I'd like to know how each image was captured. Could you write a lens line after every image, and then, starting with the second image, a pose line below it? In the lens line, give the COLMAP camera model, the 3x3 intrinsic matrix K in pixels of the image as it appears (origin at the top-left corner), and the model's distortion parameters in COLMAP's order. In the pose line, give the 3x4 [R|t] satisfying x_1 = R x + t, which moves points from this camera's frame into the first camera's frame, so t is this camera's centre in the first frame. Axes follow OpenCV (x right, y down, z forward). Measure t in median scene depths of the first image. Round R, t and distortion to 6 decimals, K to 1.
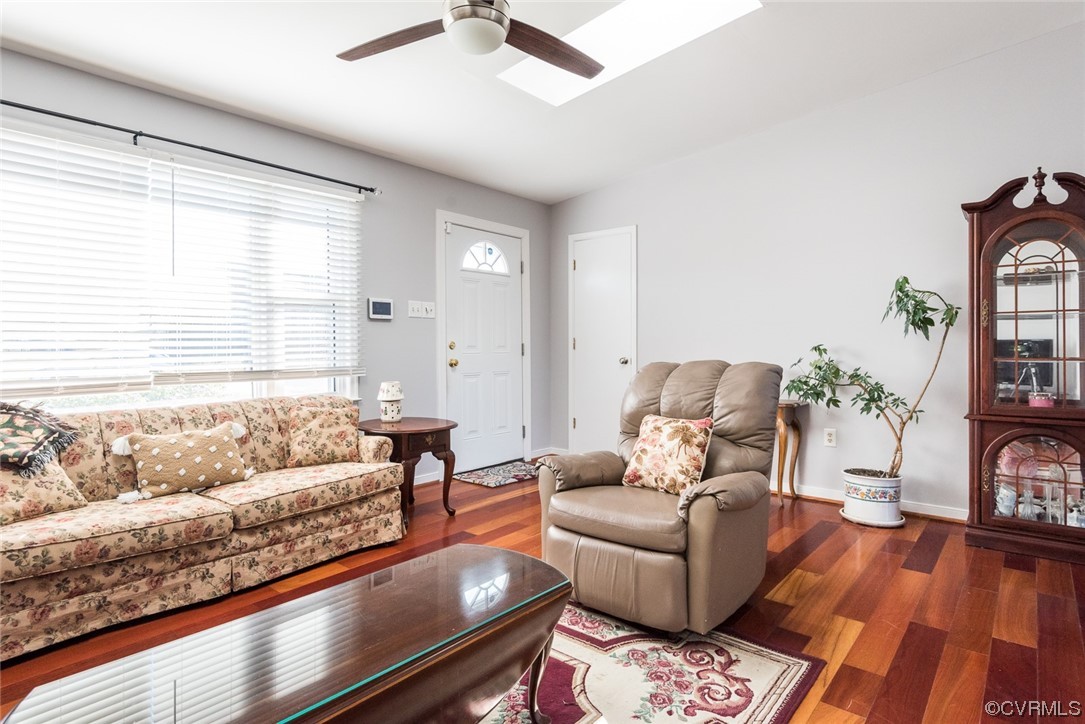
lens RADIAL K [[579.7, 0, 547.3], [0, 579.7, 347.1], [0, 0, 1]] dist [0.043490, -0.030519]
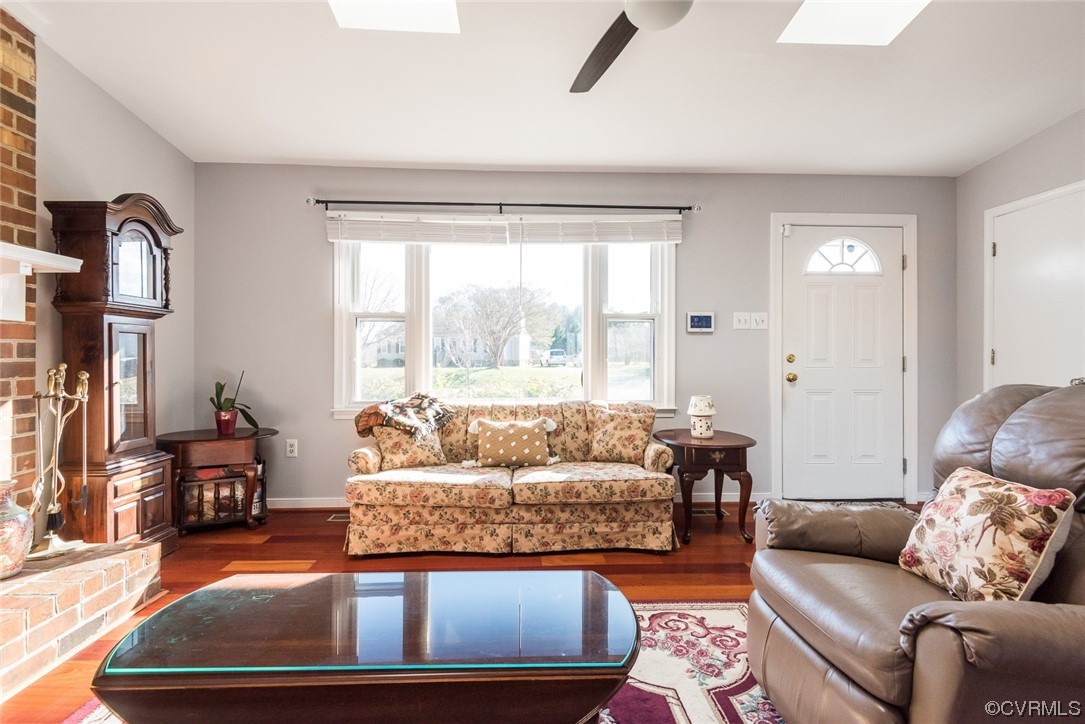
lens RADIAL K [[502.0, 0, 542.5], [0, 502.0, 362.0], [0, 0, 1]] dist [0.025607, -0.013954]
pose [[0.672454, 0.007952, -0.740097, 0.276430], [-0.006821, 0.999966, 0.004547, 0.003569], [0.740108, 0.001991, 0.672485, 0.295286]]
